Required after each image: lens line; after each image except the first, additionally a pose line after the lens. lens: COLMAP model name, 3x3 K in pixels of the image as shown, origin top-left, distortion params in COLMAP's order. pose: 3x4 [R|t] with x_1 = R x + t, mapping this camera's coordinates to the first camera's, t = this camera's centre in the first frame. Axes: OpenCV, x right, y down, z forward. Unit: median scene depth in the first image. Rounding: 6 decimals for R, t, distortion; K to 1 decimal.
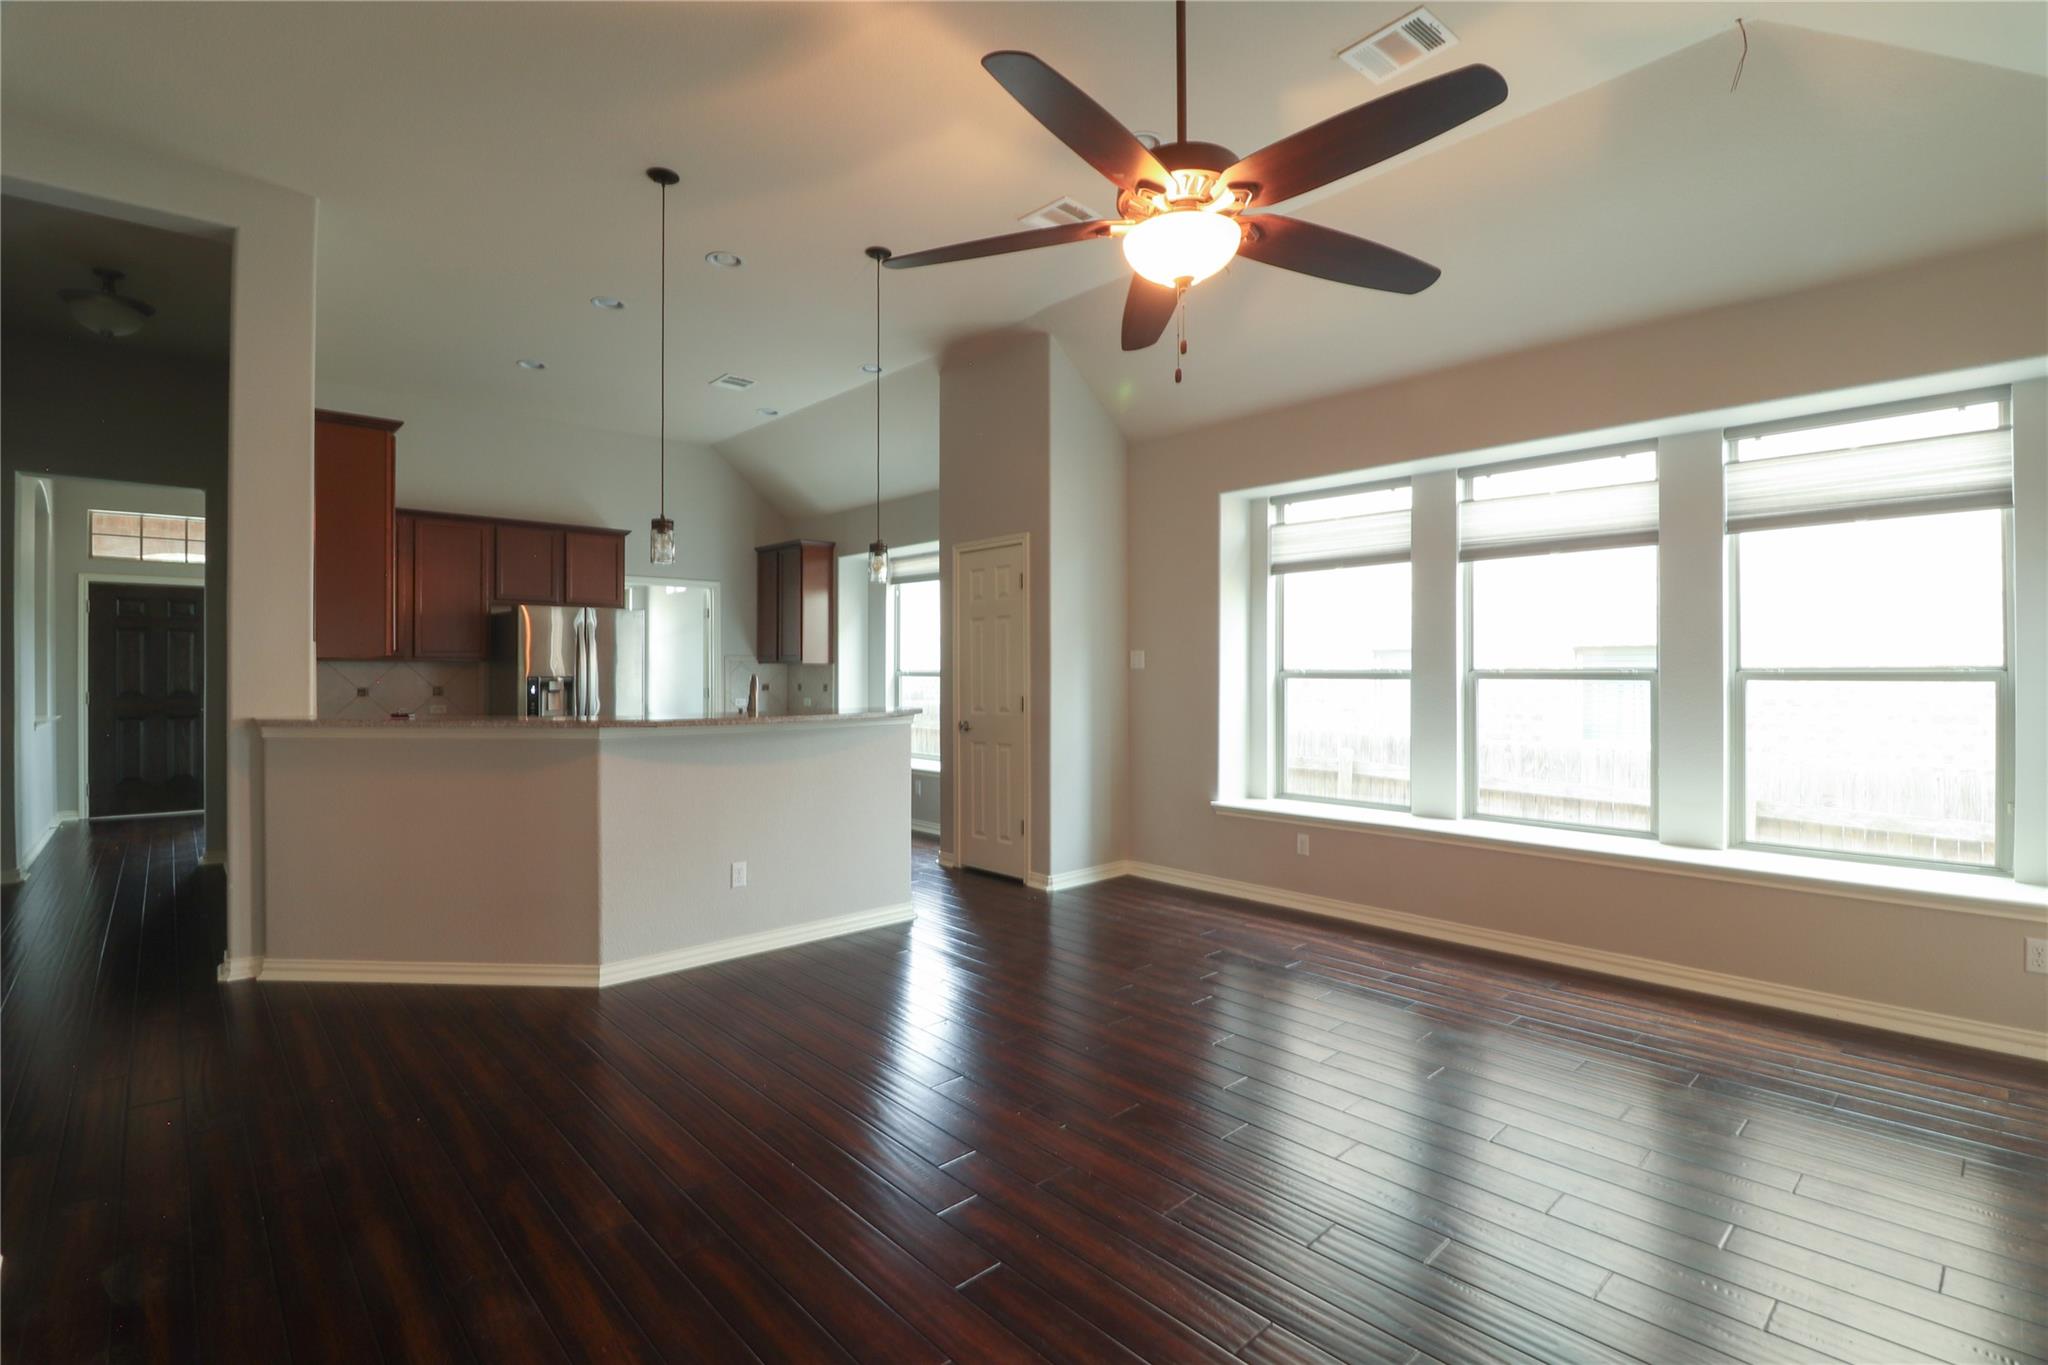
lens RADIAL K [[989.5, 0, 1024.9], [0, 989.5, 668.1], [0, 0, 1]] dist [-0.001583, -0.000088]
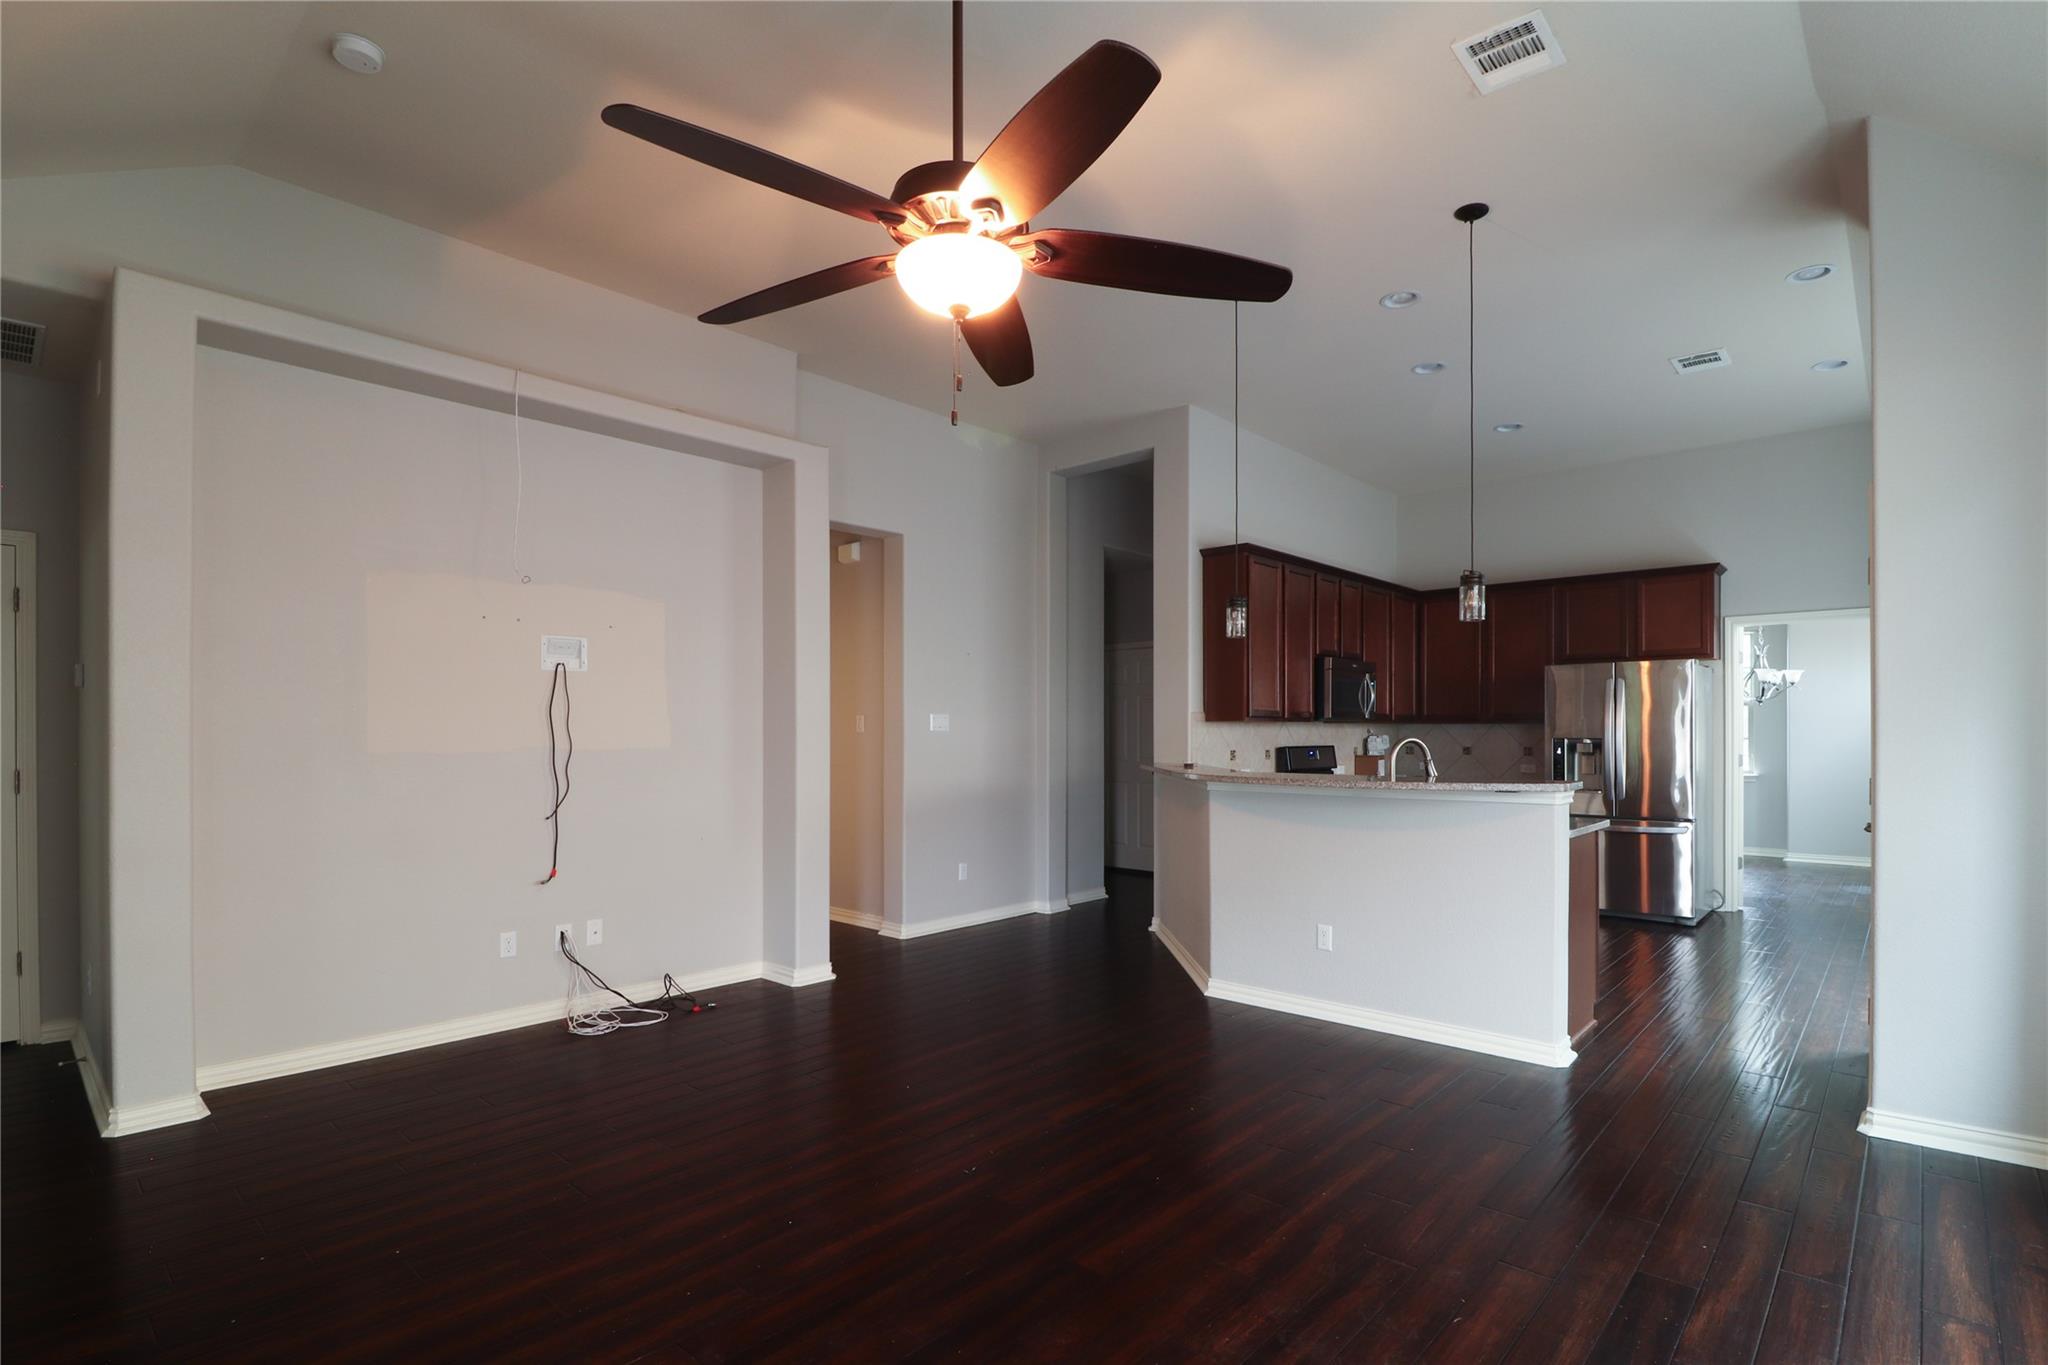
lens RADIAL K [[976.5, 0, 1030.5], [0, 976.5, 738.1], [0, 0, 1]] dist [0.000031, 0.000011]
pose [[0.107322, 0.002719, -0.994221, 0.584565], [0.008868, 0.999954, 0.003692, 0.001547], [0.994185, -0.009213, 0.107293, 0.535887]]
